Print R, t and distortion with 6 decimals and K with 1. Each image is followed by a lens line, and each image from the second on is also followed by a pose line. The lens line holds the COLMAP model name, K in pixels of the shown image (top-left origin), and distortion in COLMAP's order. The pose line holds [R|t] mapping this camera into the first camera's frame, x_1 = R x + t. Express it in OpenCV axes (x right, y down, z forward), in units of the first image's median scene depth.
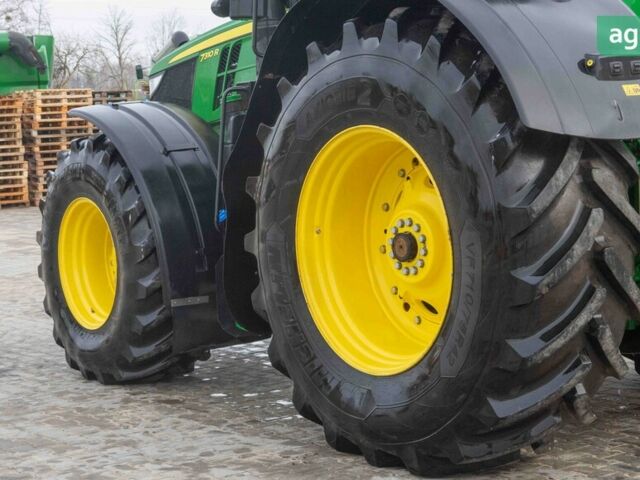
lens RADIAL K [[1419.5, 0, 320.0], [0, 1419.5, 240.0], [0, 0, 1]] dist [0.067061, 0.130500]
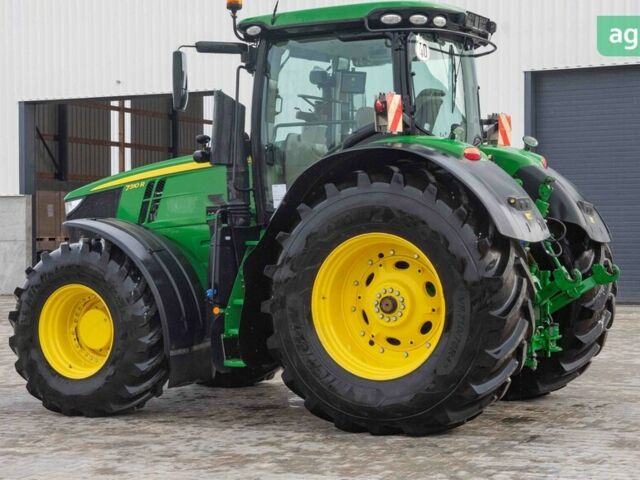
lens RADIAL K [[1360.3, 0, 320.0], [0, 1360.3, 240.0], [0, 0, 1]] dist [0.047410, 0.478956]
pose [[0.899754, 0.015666, 0.436115, -0.720296], [0.024390, 0.995988, -0.086097, 0.065269], [-0.435714, 0.088103, 0.895763, -0.427257]]
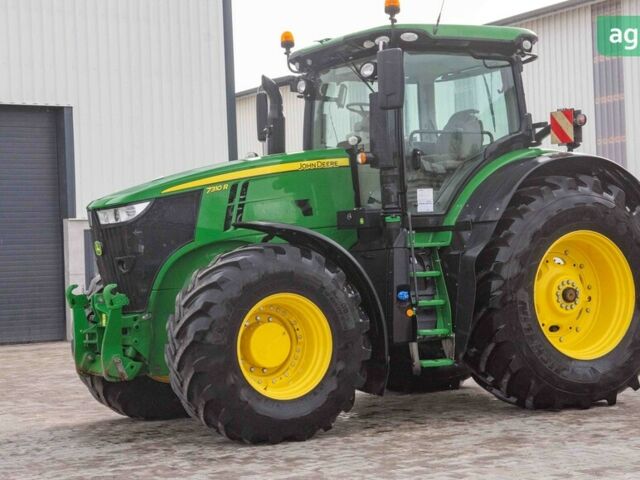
lens RADIAL K [[1360.3, 0, 320.0], [0, 1360.3, 240.0], [0, 0, 1]] dist [0.047410, 0.478956]
pose [[0.118414, 0.042732, 0.992044, -1.812324], [0.123981, 0.990619, -0.057470, -0.004491], [-0.985194, 0.129800, 0.112006, 1.109011]]
